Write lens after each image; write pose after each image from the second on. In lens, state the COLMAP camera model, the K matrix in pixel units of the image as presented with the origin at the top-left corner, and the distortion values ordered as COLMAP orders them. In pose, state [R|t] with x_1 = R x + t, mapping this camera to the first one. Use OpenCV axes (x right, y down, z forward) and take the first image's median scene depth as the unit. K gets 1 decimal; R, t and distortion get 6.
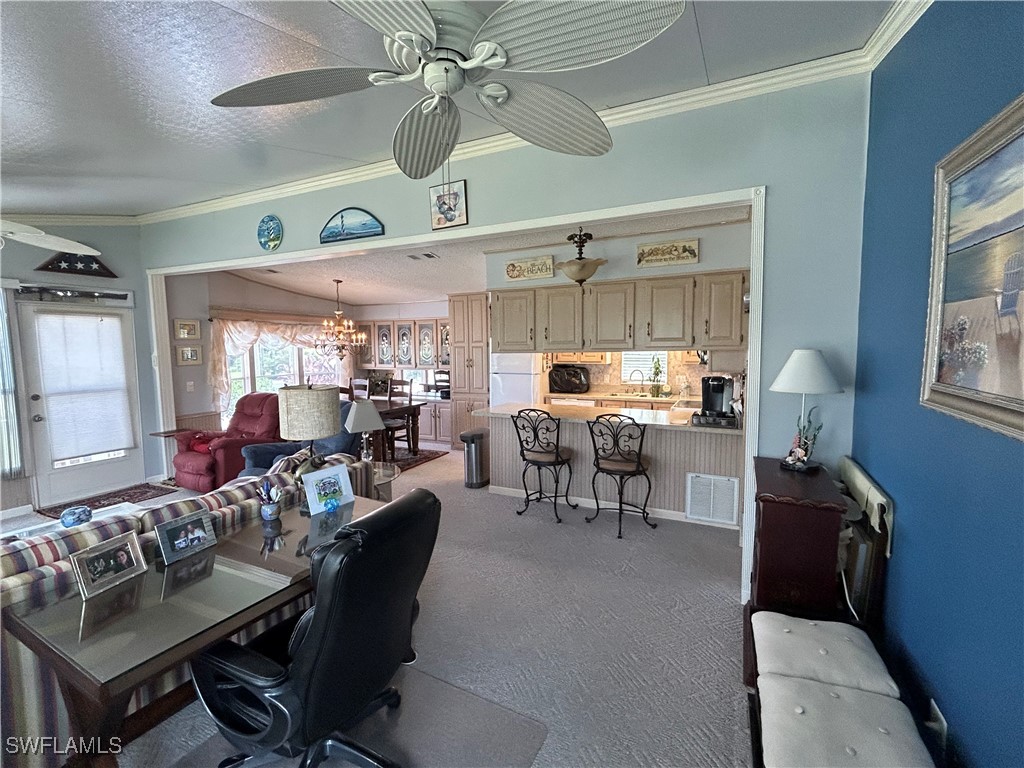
lens RADIAL K [[461.3, 0, 509.2], [0, 461.3, 383.9], [0, 0, 1]] dist [-0.002242, 0.001313]
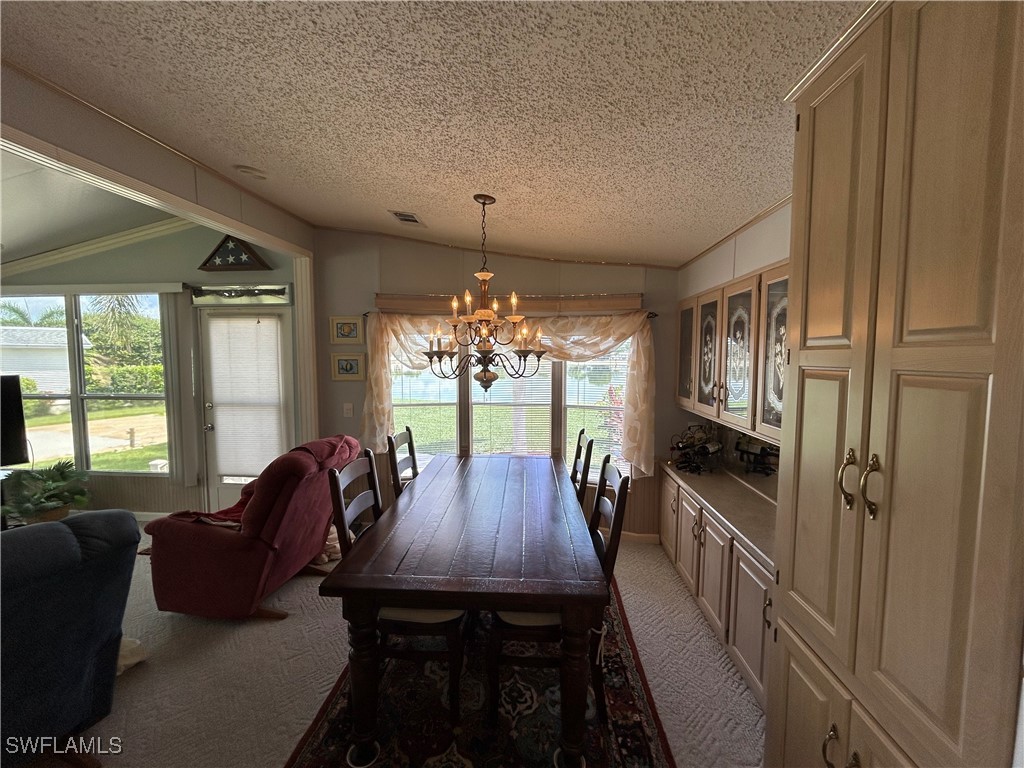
lens RADIAL K [[413.2, 0, 512.0], [0, 413.2, 381.6], [0, 0, 1]] dist [0.000888, 0.000435]
pose [[0.357173, 0.069147, -0.931475, -0.009855], [-0.085775, 0.995470, 0.041008, -0.105281], [0.930091, 0.065251, 0.361487, 1.218686]]
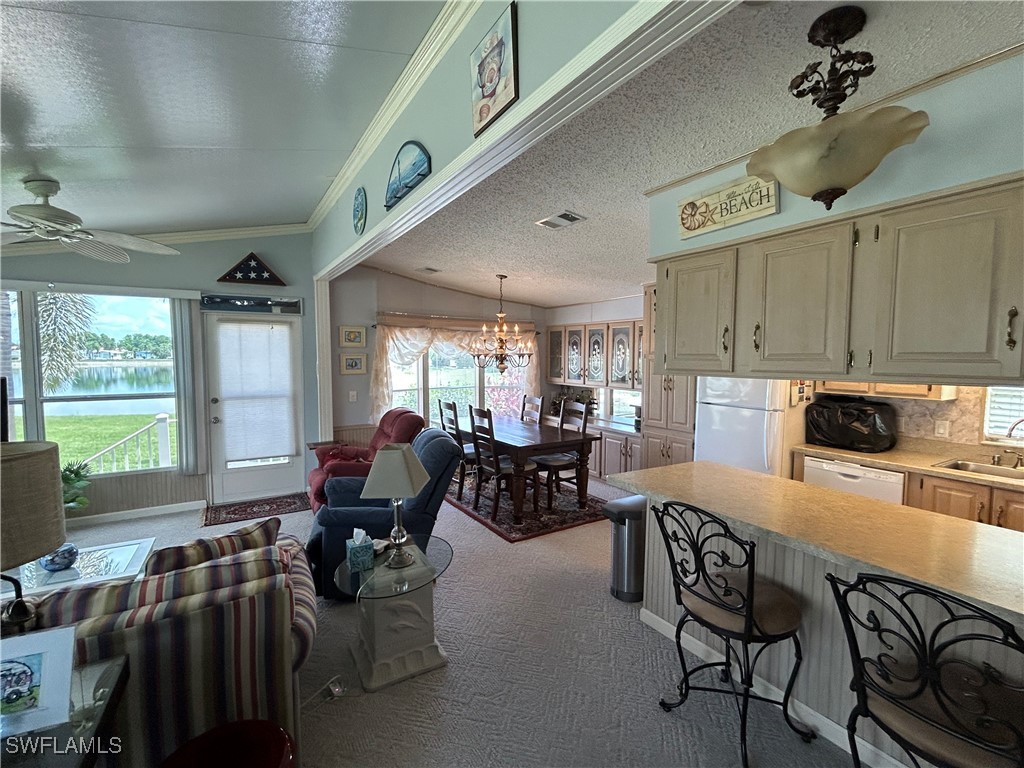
lens RADIAL K [[461.3, 0, 510.8], [0, 461.3, 383.9], [0, 0, 1]] dist [-0.002242, 0.001313]
pose [[0.839776, 0.047400, -0.540859, 0.120812], [-0.058008, 0.998313, -0.002578, -0.044626], [0.539825, 0.033539, 0.841109, 0.451425]]
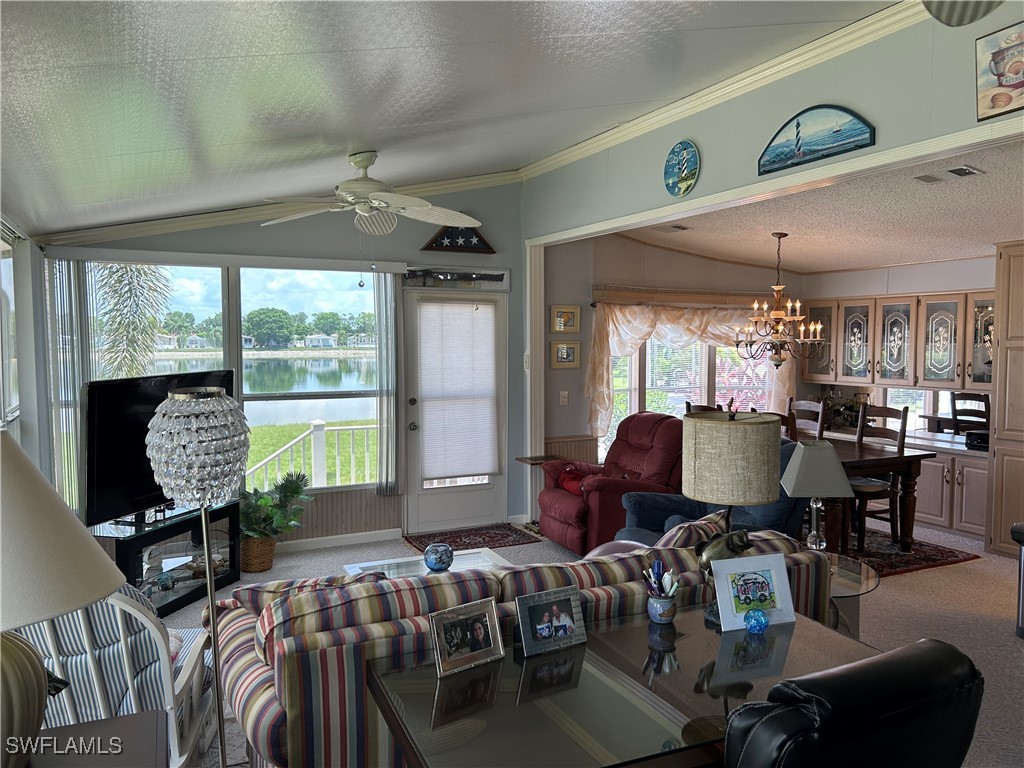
lens RADIAL K [[765.7, 0, 507.0], [0, 765.7, 388.3], [0, 0, 1]] dist [0.049204, -0.068222]
pose [[0.777615, 0.048168, -0.626892, -0.017100], [-0.061014, 0.998136, 0.001009, -0.006414], [0.625773, 0.037464, 0.779105, 0.017533]]
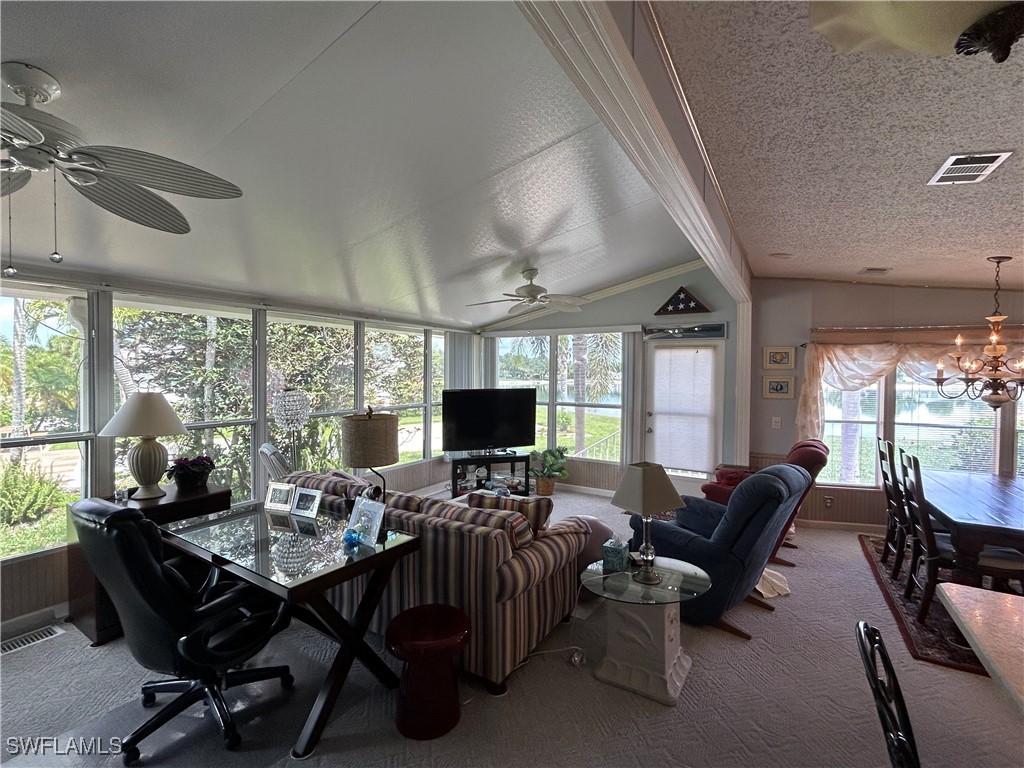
lens RADIAL K [[461.3, 0, 510.3], [0, 461.3, 382.9], [0, 0, 1]] dist [-0.002242, 0.001313]
pose [[-0.092340, 0.031052, -0.995243, 0.276961], [-0.095446, 0.994635, 0.039889, -0.068537], [0.991143, 0.098675, -0.088881, 0.690891]]
